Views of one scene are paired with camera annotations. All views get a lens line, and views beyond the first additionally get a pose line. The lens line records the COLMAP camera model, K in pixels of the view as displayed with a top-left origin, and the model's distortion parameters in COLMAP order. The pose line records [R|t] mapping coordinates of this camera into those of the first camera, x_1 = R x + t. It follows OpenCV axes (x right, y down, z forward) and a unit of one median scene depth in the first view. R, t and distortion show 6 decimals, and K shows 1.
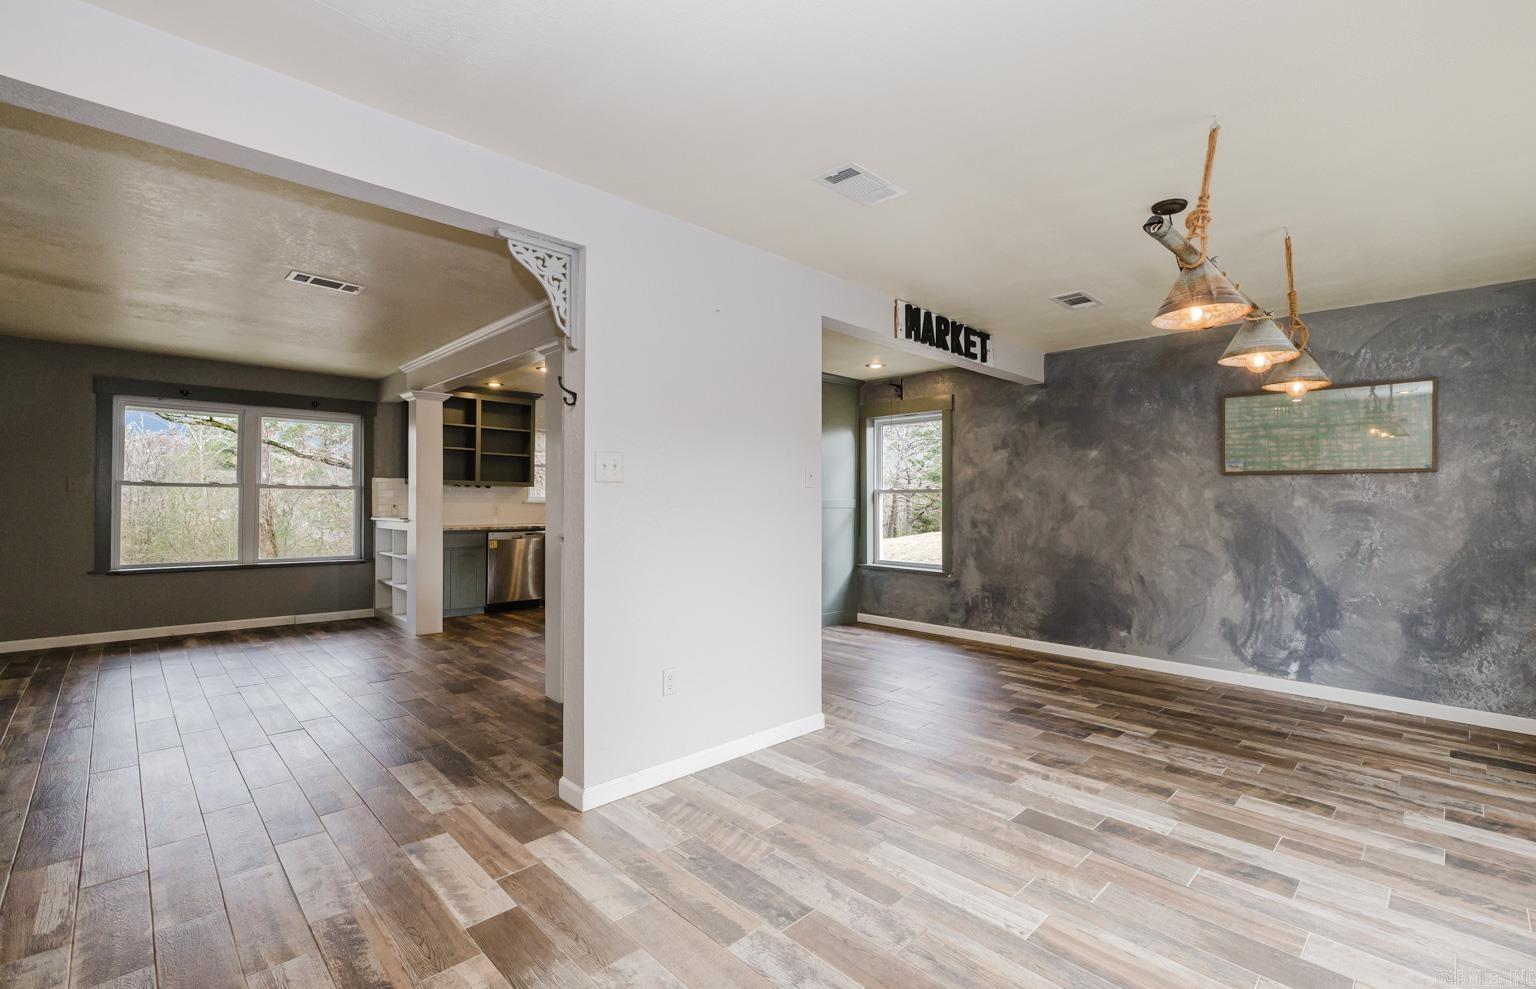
lens RADIAL K [[686.8, 0, 797.8], [0, 686.8, 493.4], [0, 0, 1]] dist [-0.000444, 0.000281]
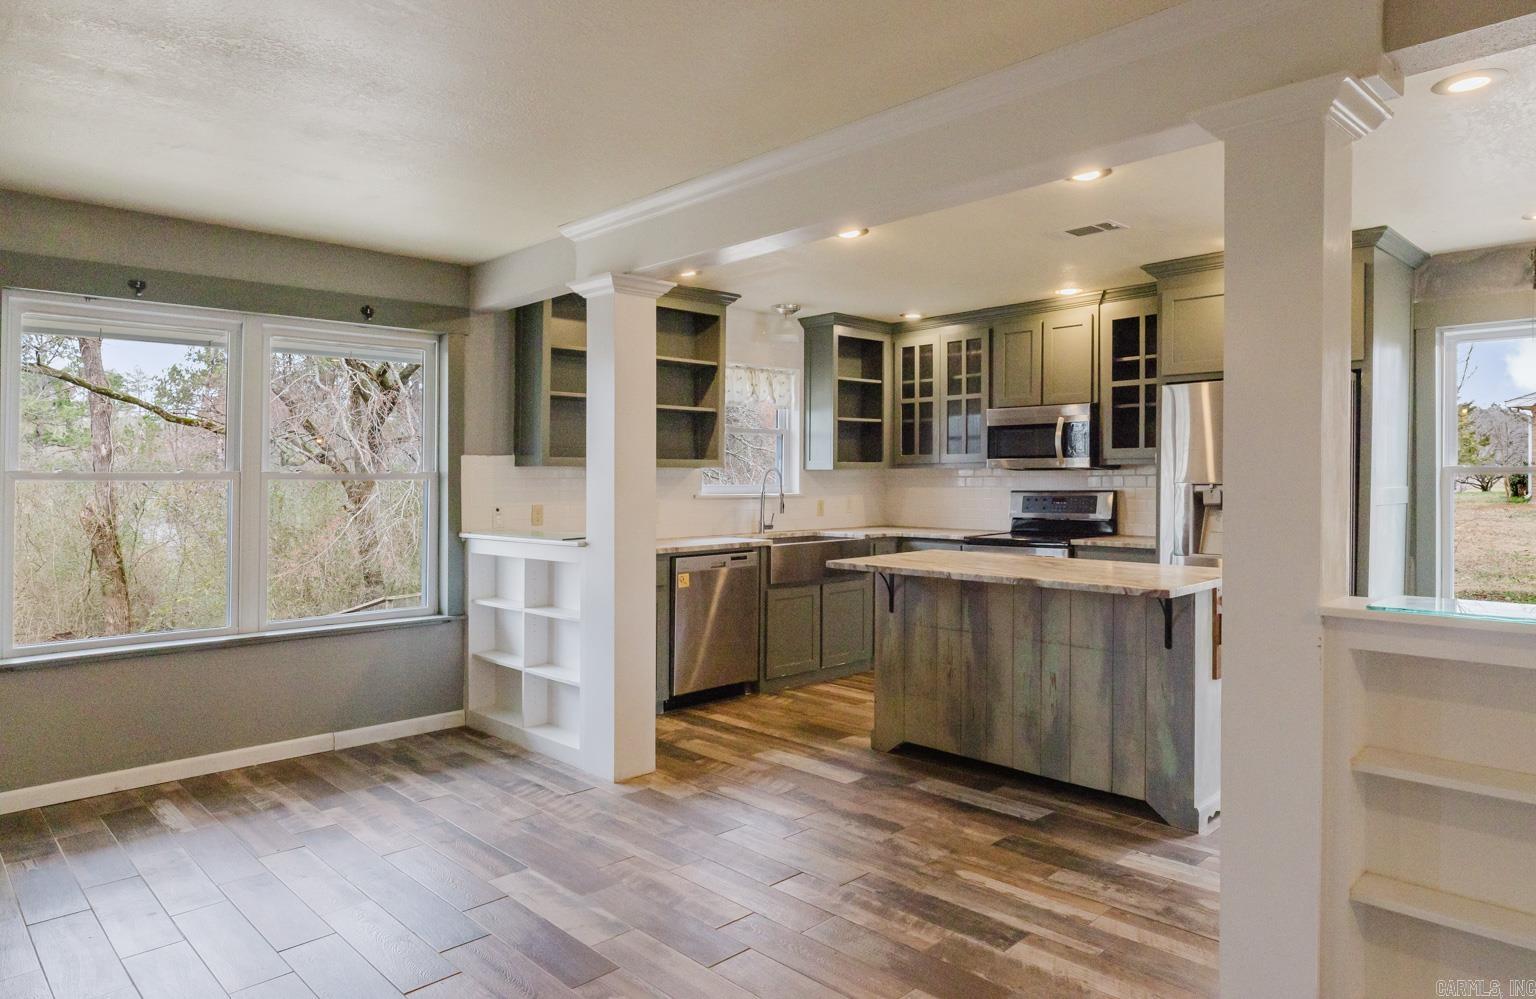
lens RADIAL K [[964.6, 0, 809.3], [0, 964.6, 485.1], [0, 0, 1]] dist [-0.010289, 0.002195]
pose [[0.999908, -0.012207, 0.005990, -0.444141], [0.012082, 0.999716, 0.020525, -0.015444], [-0.006239, -0.020451, 0.999771, 0.343530]]
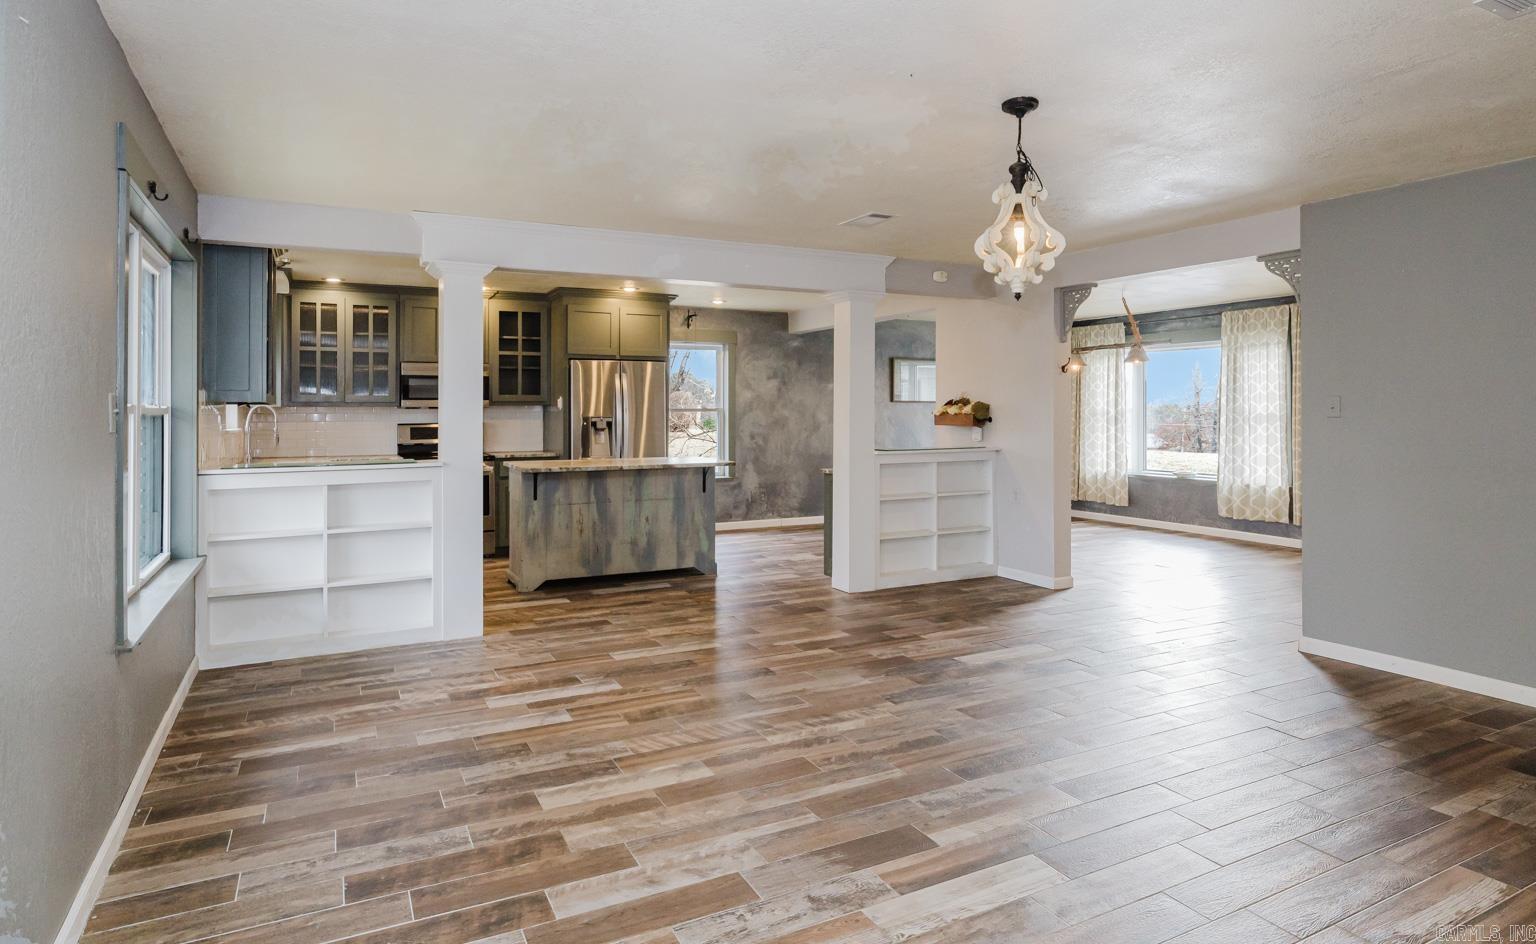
lens RADIAL K [[881.3, 0, 800.5], [0, 881.3, 398.1], [0, 0, 1]] dist [-0.002373, 0.000463]
pose [[0.268557, 0.005640, 0.963247, -1.357841], [-0.007656, 0.999964, -0.003720, -0.022074], [-0.963233, -0.006376, 0.268591, 0.504592]]
